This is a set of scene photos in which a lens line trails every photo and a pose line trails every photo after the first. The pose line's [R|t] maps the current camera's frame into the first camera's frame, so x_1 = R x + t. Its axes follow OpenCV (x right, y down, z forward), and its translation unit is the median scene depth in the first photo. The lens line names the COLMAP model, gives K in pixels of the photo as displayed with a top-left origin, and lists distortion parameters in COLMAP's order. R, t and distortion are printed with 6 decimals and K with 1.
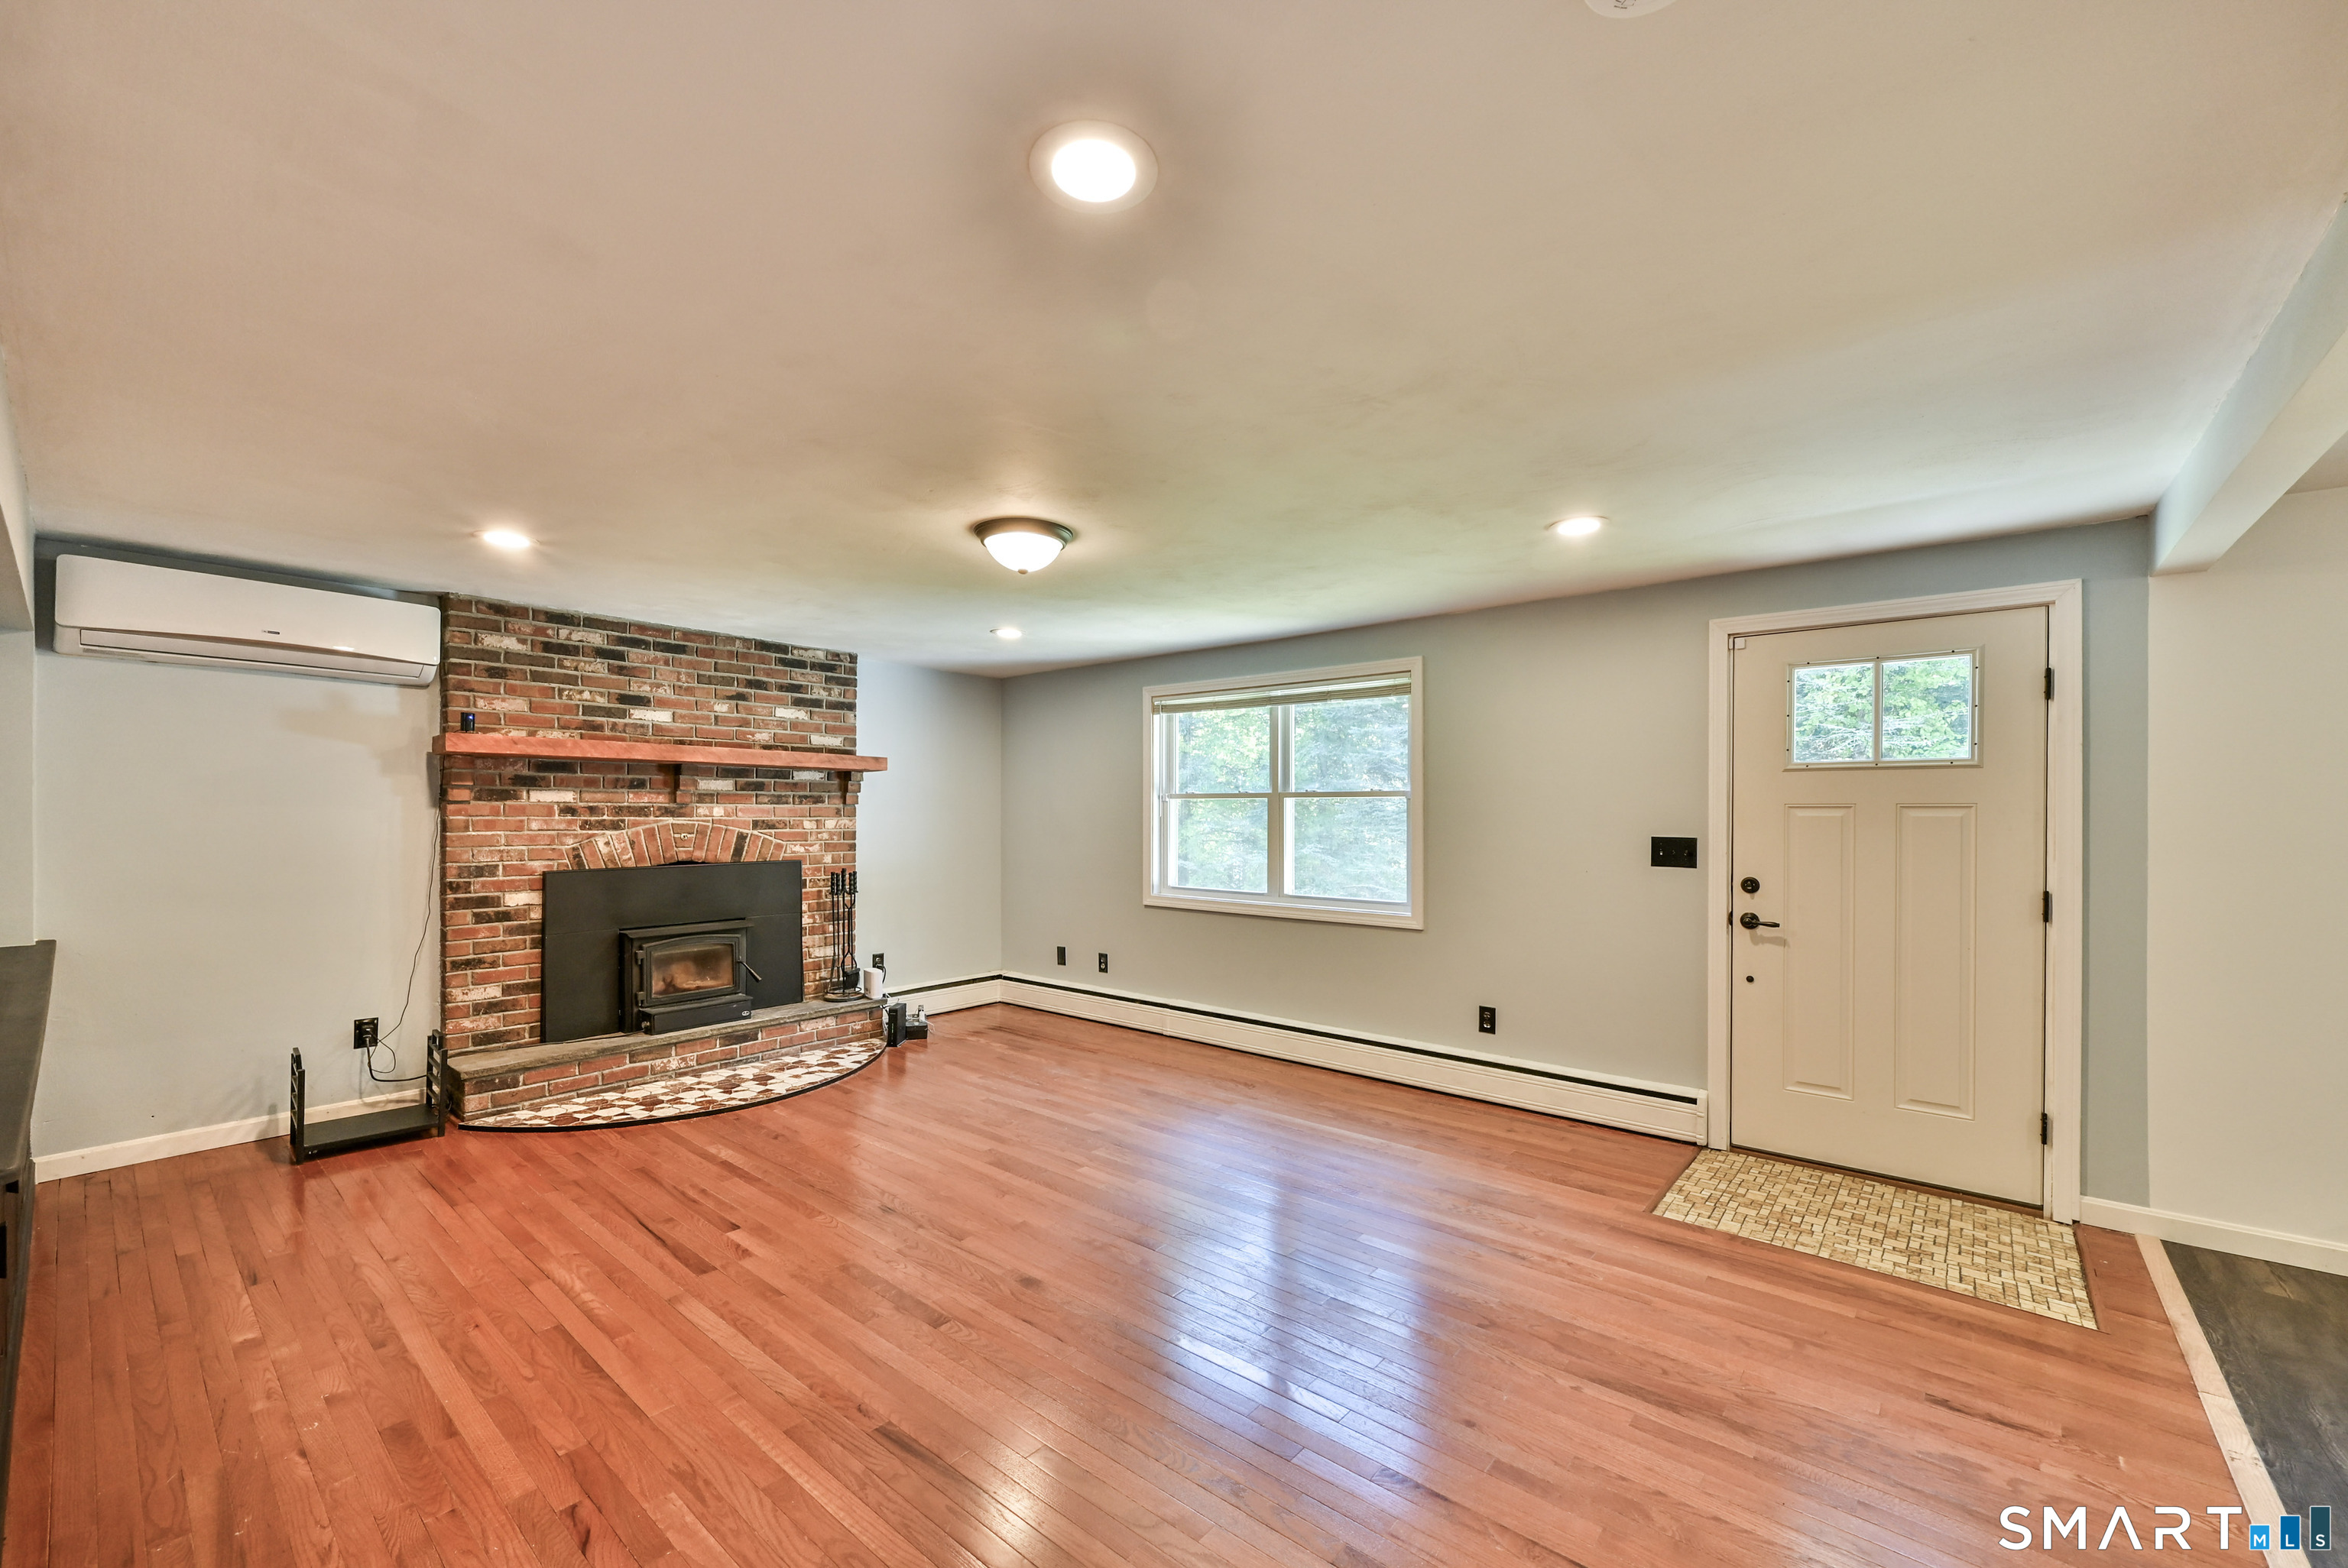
lens RADIAL K [[930.9, 0, 1161.4], [0, 930.9, 800.3], [0, 0, 1]] dist [0.000690, -0.000088]
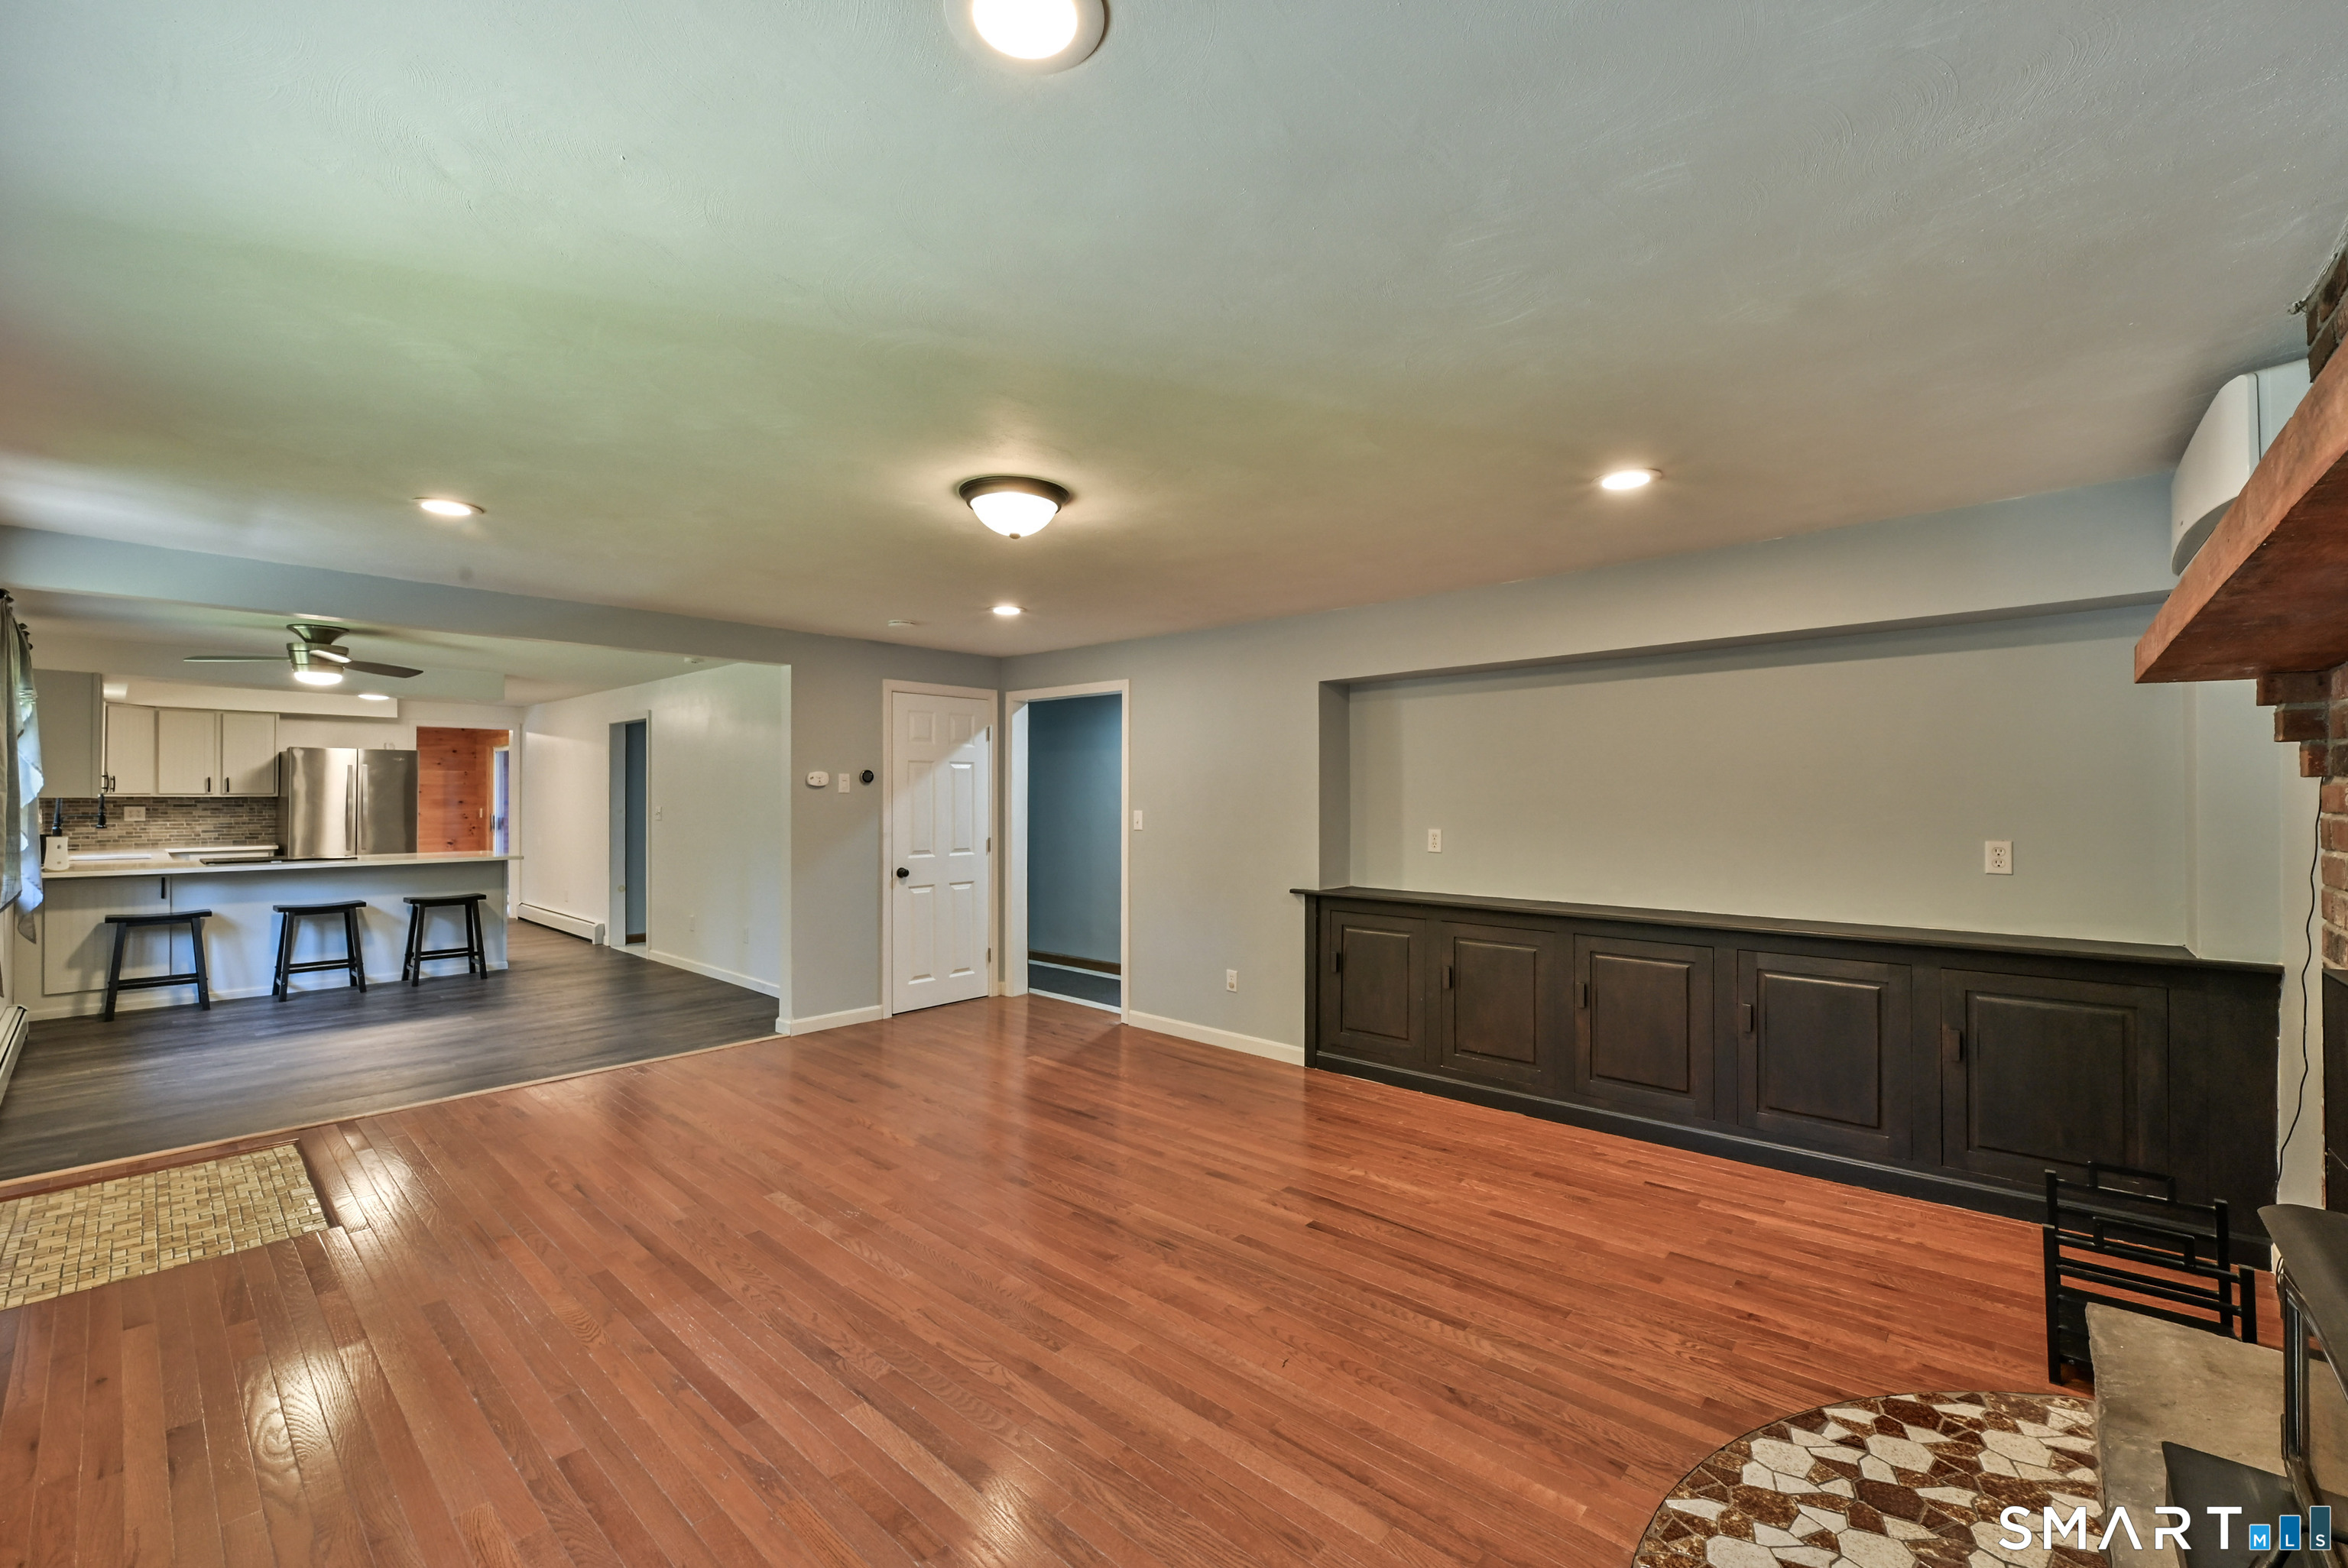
lens RADIAL K [[930.9, 0, 1161.4], [0, 930.9, 800.3], [0, 0, 1]] dist [0.000690, -0.000088]
pose [[-0.999808, -0.001734, 0.019534, -0.245665], [-0.001775, 0.999996, -0.002125, 0.017159], [-0.019531, -0.002160, -0.999807, 1.505797]]
